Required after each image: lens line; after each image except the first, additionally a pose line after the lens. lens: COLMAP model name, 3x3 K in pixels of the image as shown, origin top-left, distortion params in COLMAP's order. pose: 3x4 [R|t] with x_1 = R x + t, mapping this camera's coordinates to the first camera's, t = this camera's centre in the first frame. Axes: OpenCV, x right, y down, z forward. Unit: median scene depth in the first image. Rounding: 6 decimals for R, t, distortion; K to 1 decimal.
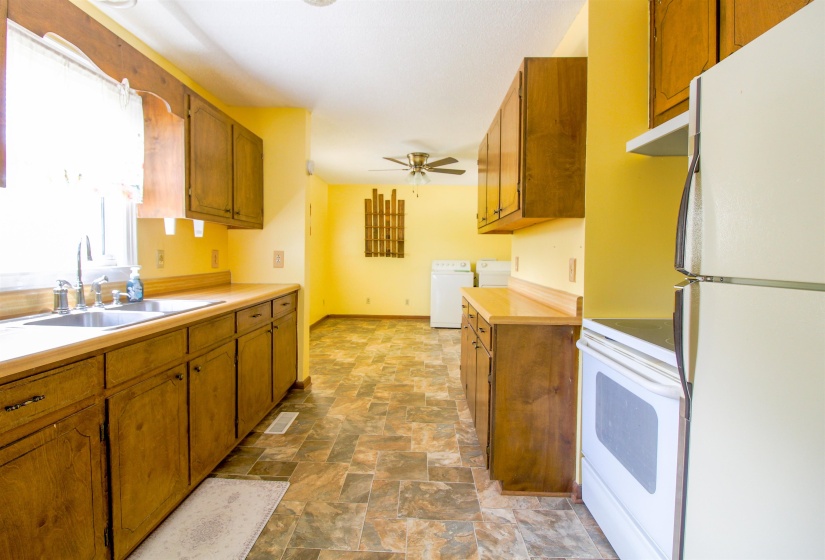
lens RADIAL K [[383.3, 0, 407.6], [0, 383.3, 265.3], [0, 0, 1]] dist [0.001109, -0.012115]
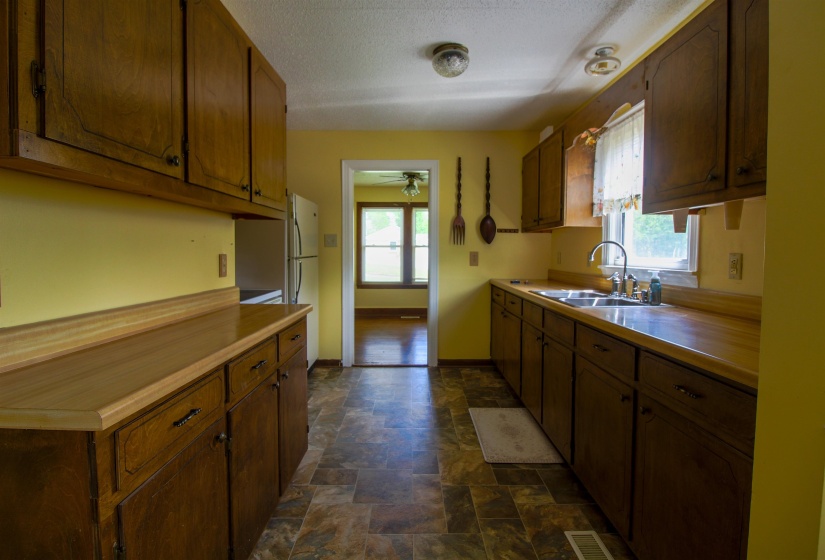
lens RADIAL K [[383.3, 0, 407.6], [0, 383.3, 265.3], [0, 0, 1]] dist [0.001109, -0.012115]
pose [[-0.999503, -0.014949, -0.027749, -0.034937], [-0.016786, 0.997598, 0.067197, -0.057351], [0.026678, 0.067630, -0.997354, 1.762461]]
